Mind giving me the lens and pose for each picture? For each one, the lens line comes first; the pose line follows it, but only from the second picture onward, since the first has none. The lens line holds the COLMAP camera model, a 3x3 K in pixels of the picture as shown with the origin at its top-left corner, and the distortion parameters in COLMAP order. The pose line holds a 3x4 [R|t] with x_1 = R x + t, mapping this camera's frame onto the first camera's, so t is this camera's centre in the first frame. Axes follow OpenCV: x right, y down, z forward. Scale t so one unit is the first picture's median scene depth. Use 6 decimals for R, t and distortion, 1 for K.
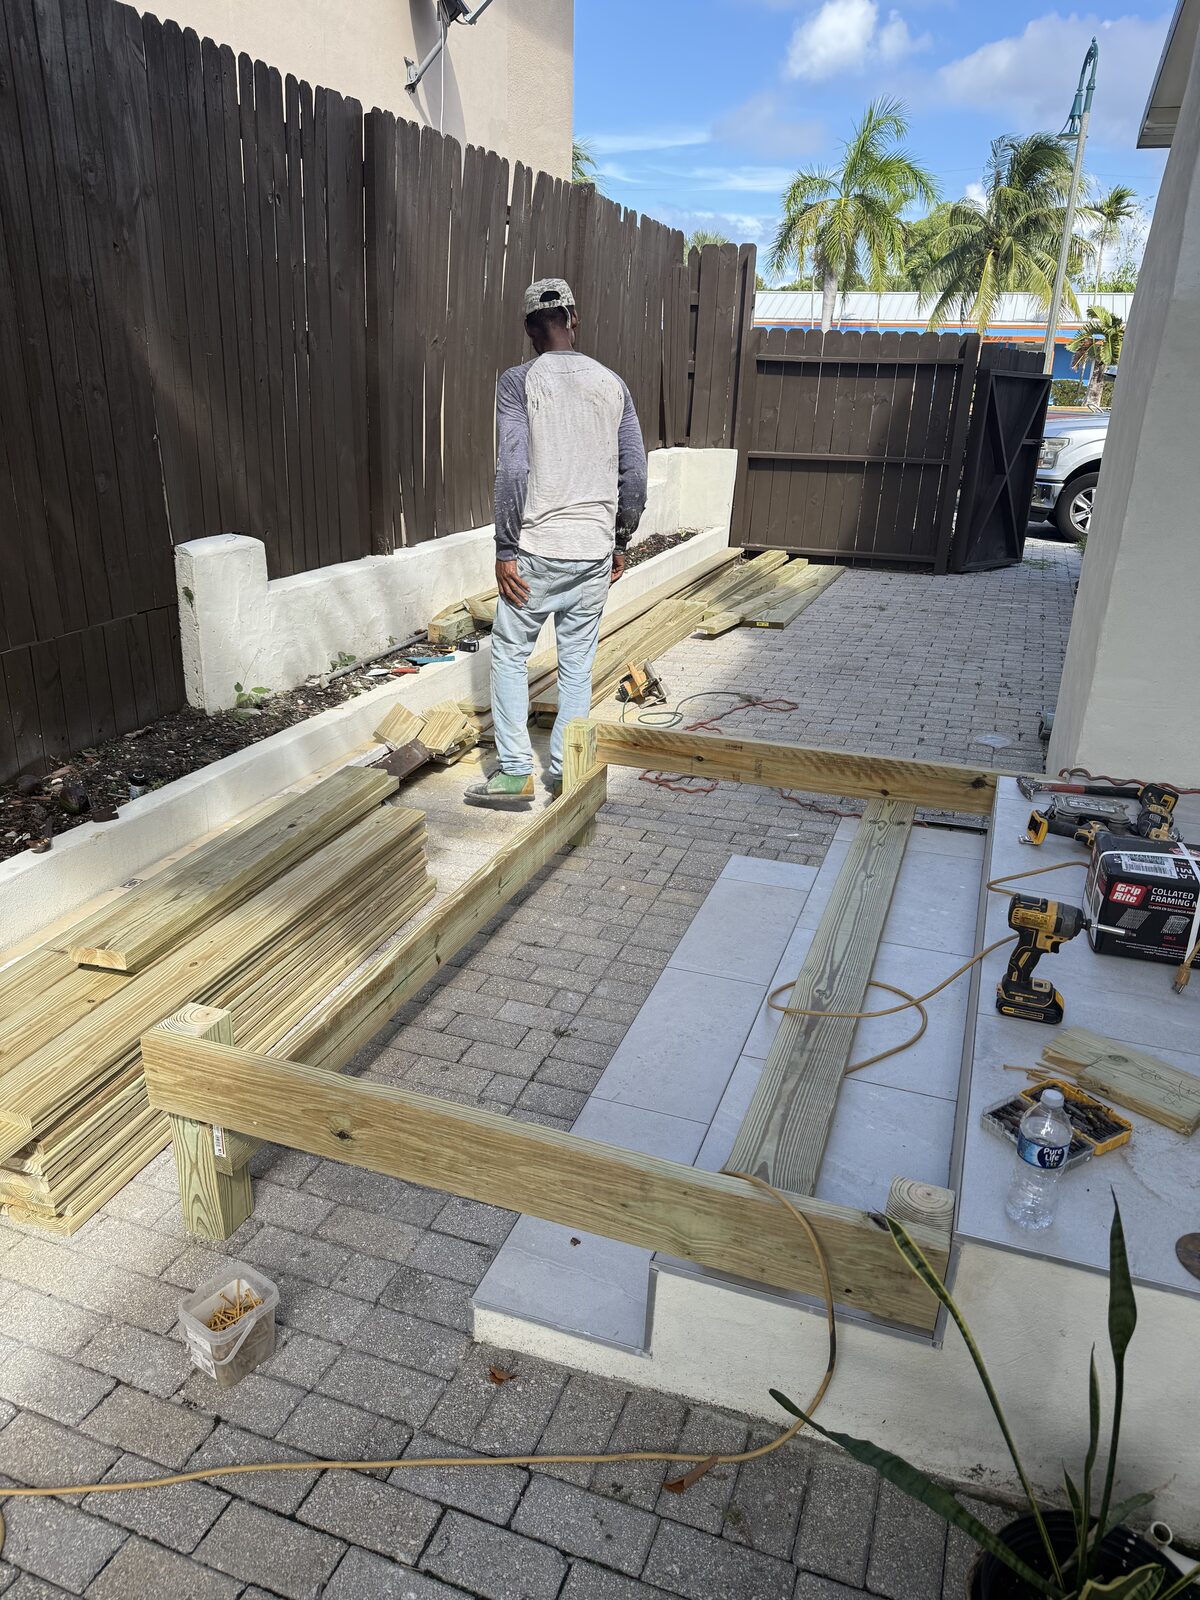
lens RADIAL K [[1141.5, 0, 600.0], [0, 1141.5, 800.0], [0, 0, 1]] dist [0.069570, -0.070573]
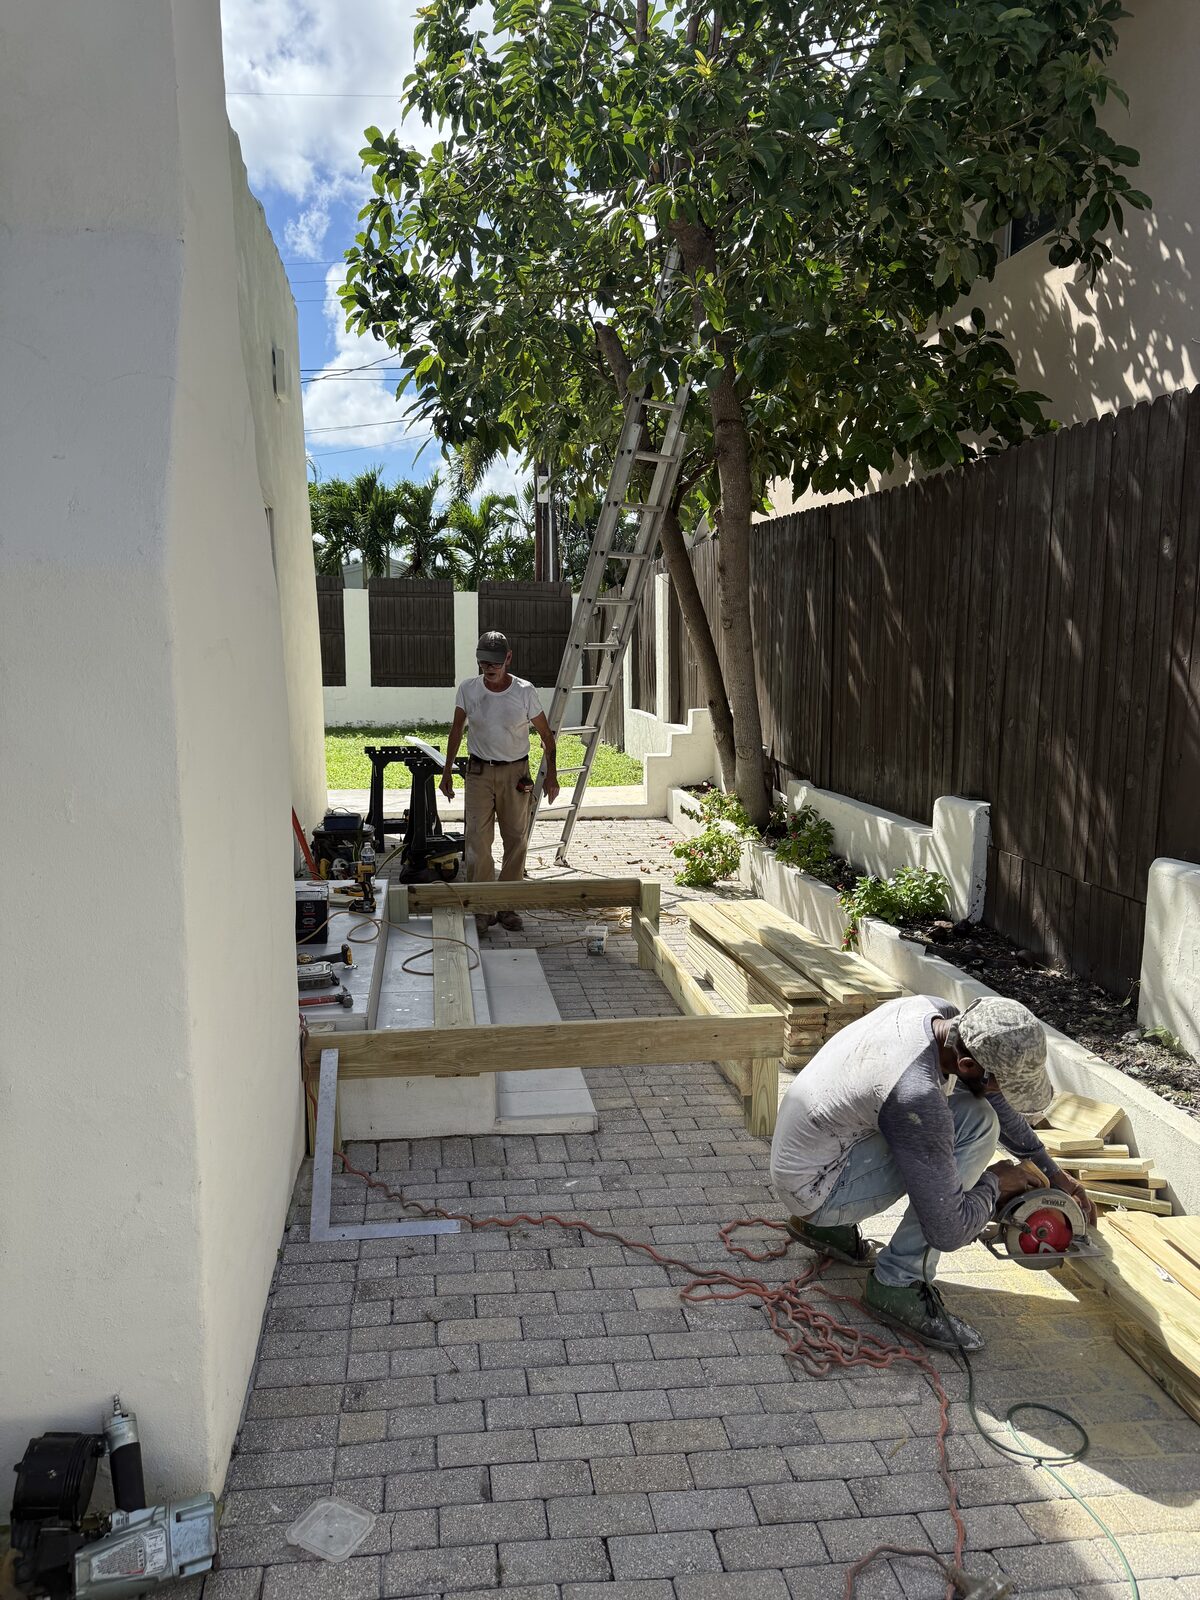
lens RADIAL K [[1119.8, 0, 590.9], [0, 1119.8, 801.8], [0, 0, 1]] dist [0.060229, -0.066023]
pose [[-0.881630, 0.036323, -0.470540, 0.237405], [-0.201095, 0.873078, 0.444180, -0.261741], [0.426953, 0.486226, -0.762428, 0.658233]]
